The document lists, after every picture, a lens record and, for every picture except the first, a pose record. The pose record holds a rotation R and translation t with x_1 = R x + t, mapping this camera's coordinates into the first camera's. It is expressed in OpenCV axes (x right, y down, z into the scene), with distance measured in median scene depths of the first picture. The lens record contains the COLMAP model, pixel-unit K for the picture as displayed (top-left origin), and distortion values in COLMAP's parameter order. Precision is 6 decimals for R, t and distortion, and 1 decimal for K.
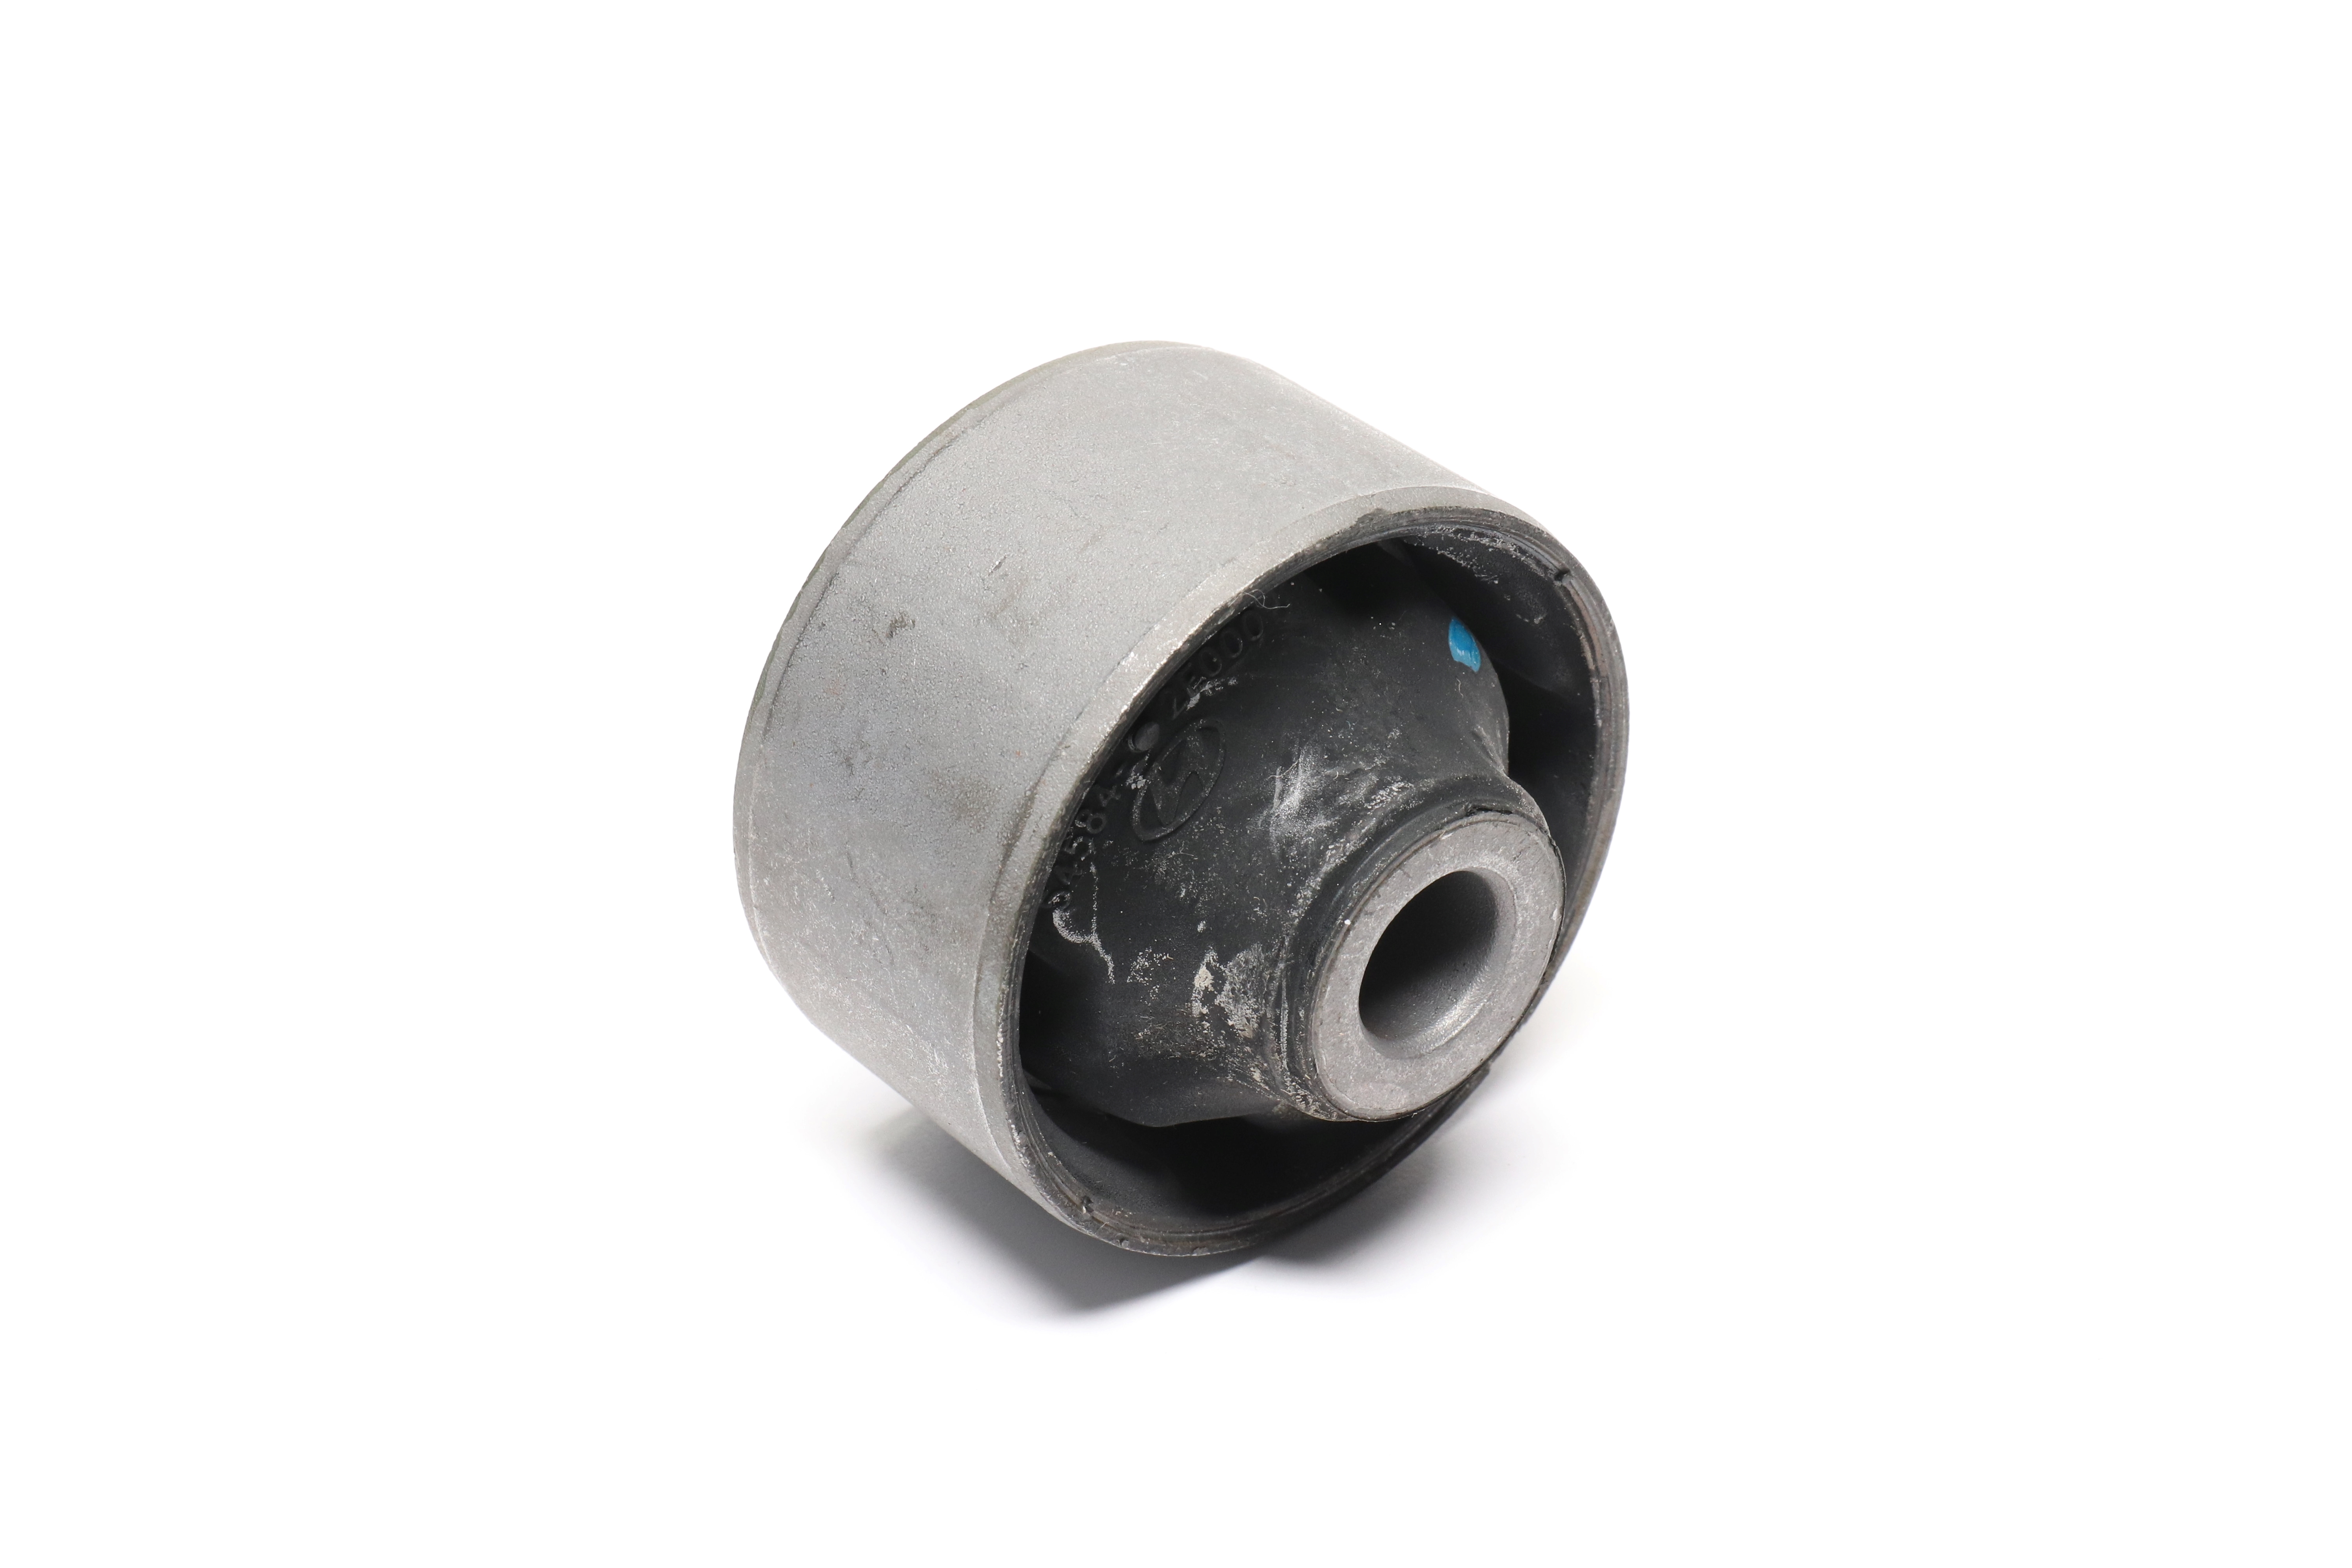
lens RADIAL K [[4970.2, 0, 1175.9], [0, 4970.2, 784.7], [0, 0, 1]] dist [0.000581, 0.000000]
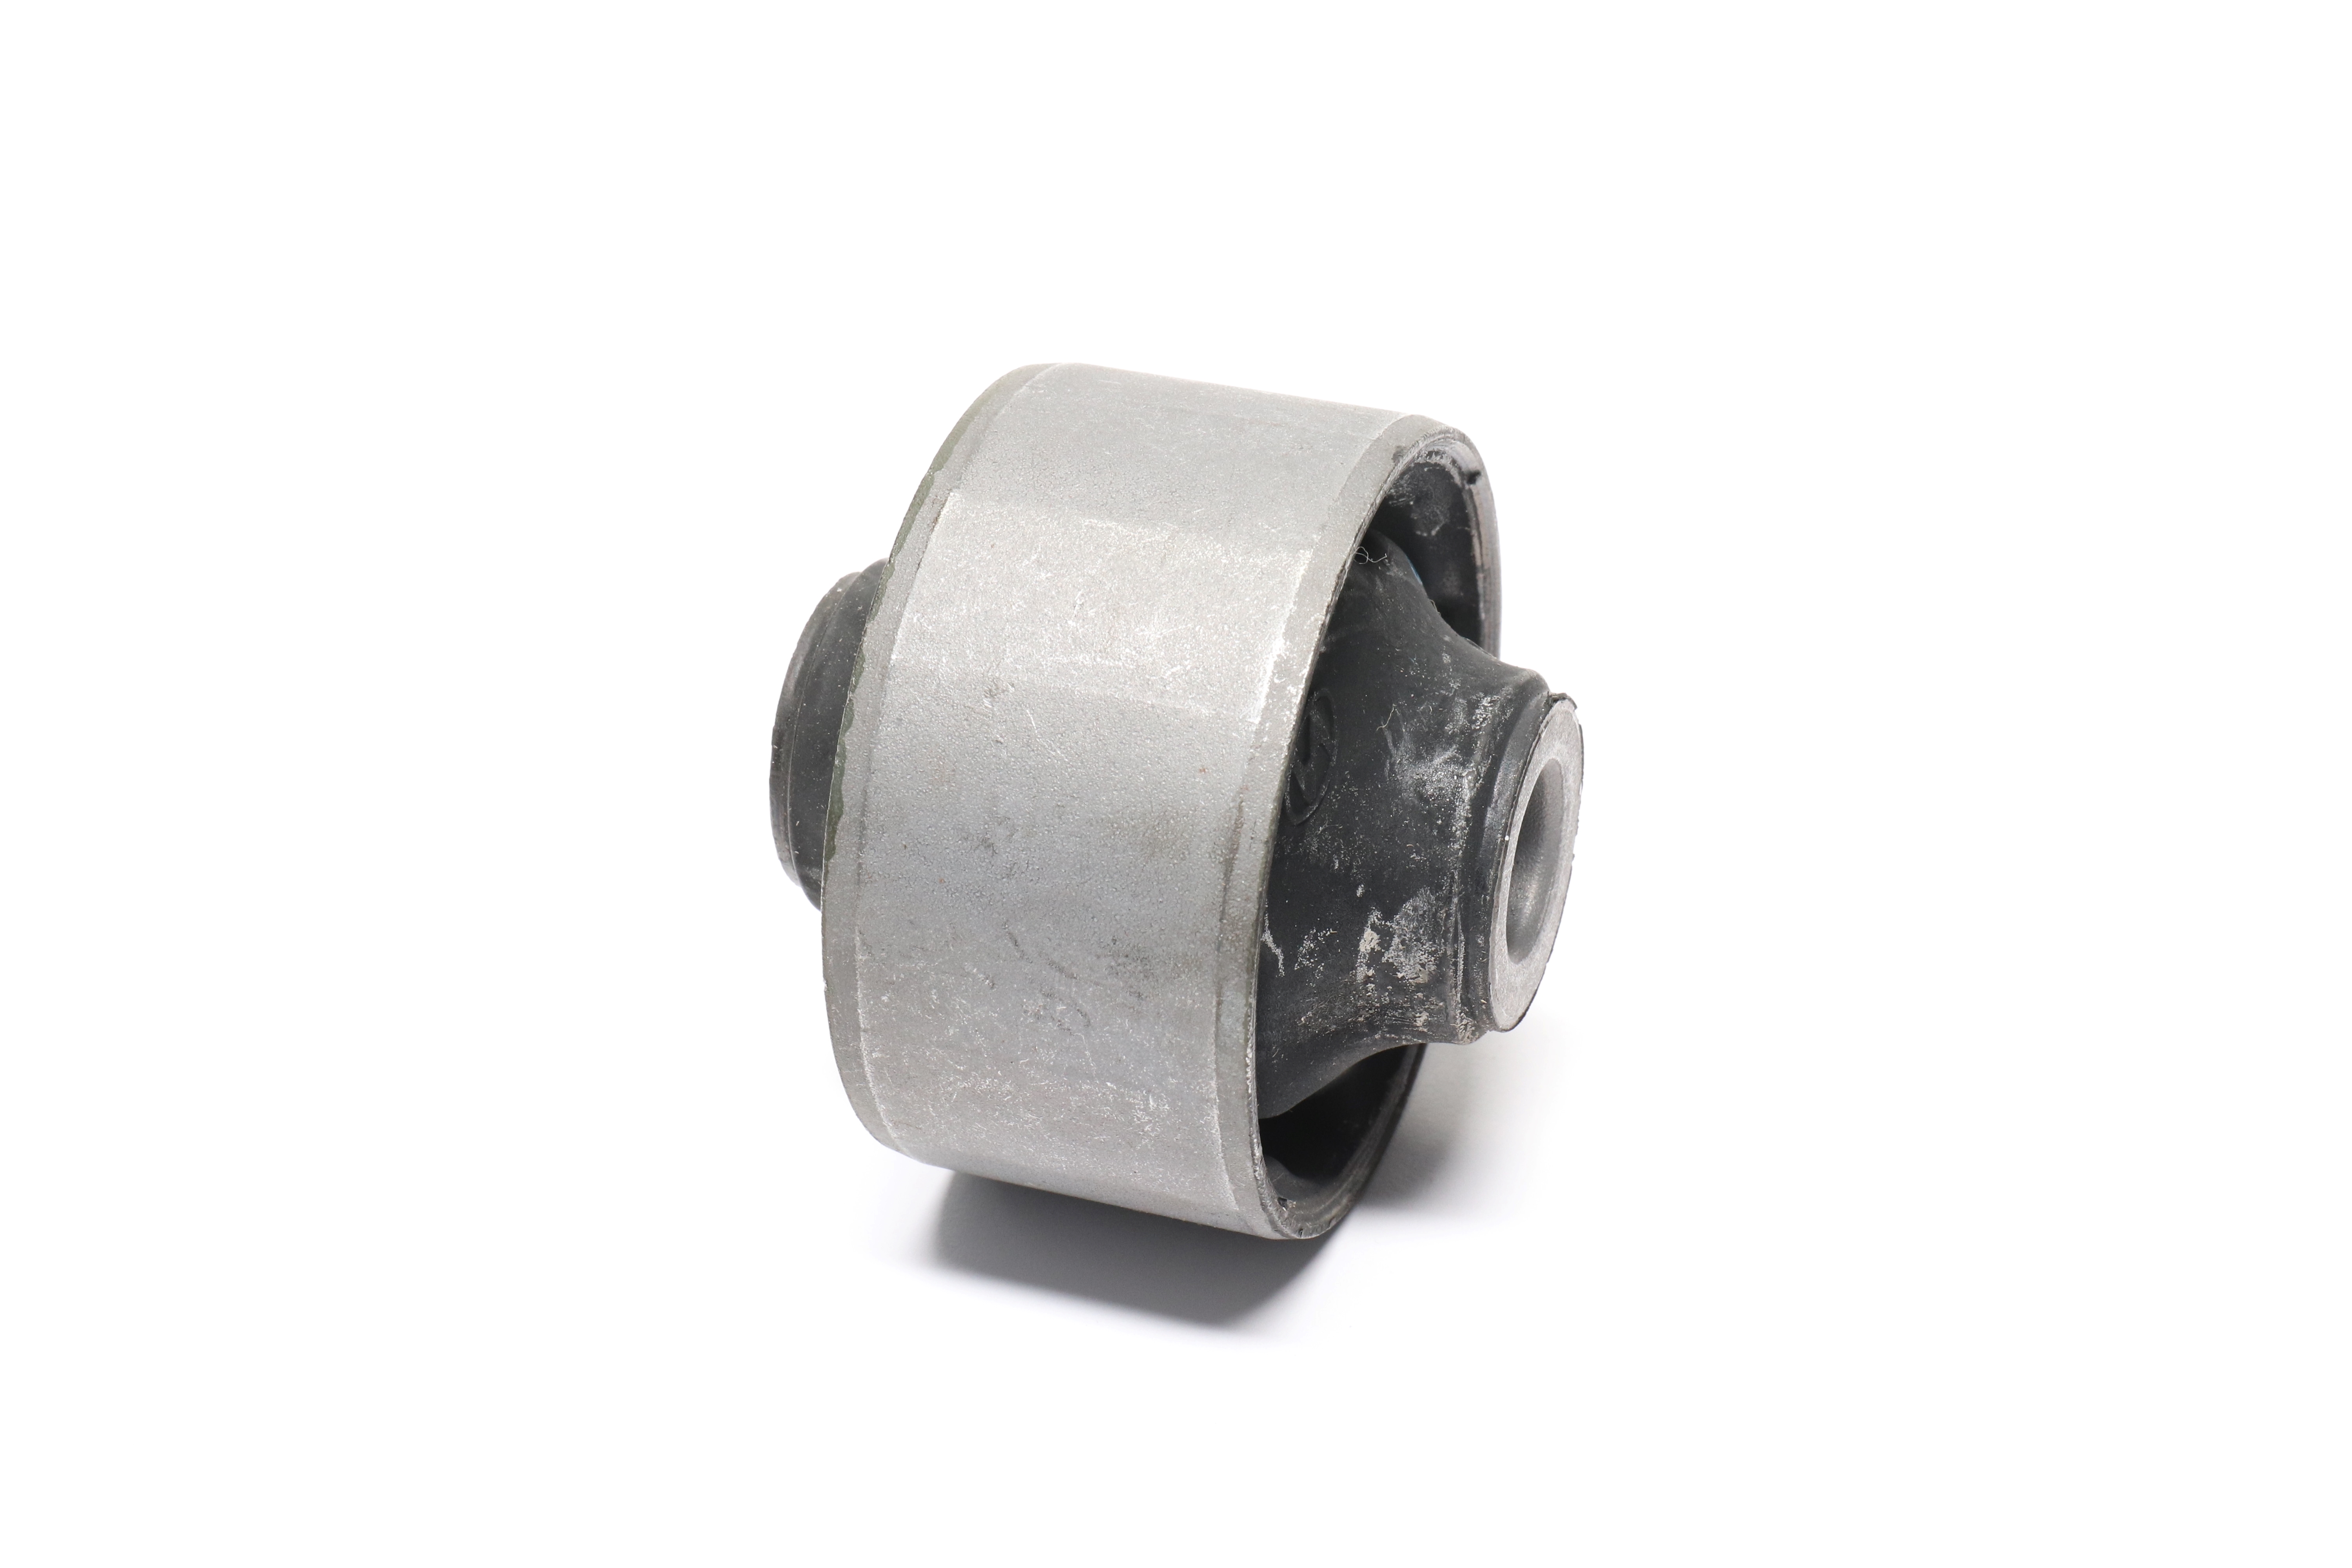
lens RADIAL K [[4970.2, 0, 1176.6], [0, 4970.2, 783.4], [0, 0, 1]] dist [0.000581, 0.000000]
pose [[0.844124, -0.289225, 0.451447, -0.475755], [0.295823, 0.953496, 0.057735, -0.061551], [-0.447151, 0.084813, 0.890428, 0.117601]]
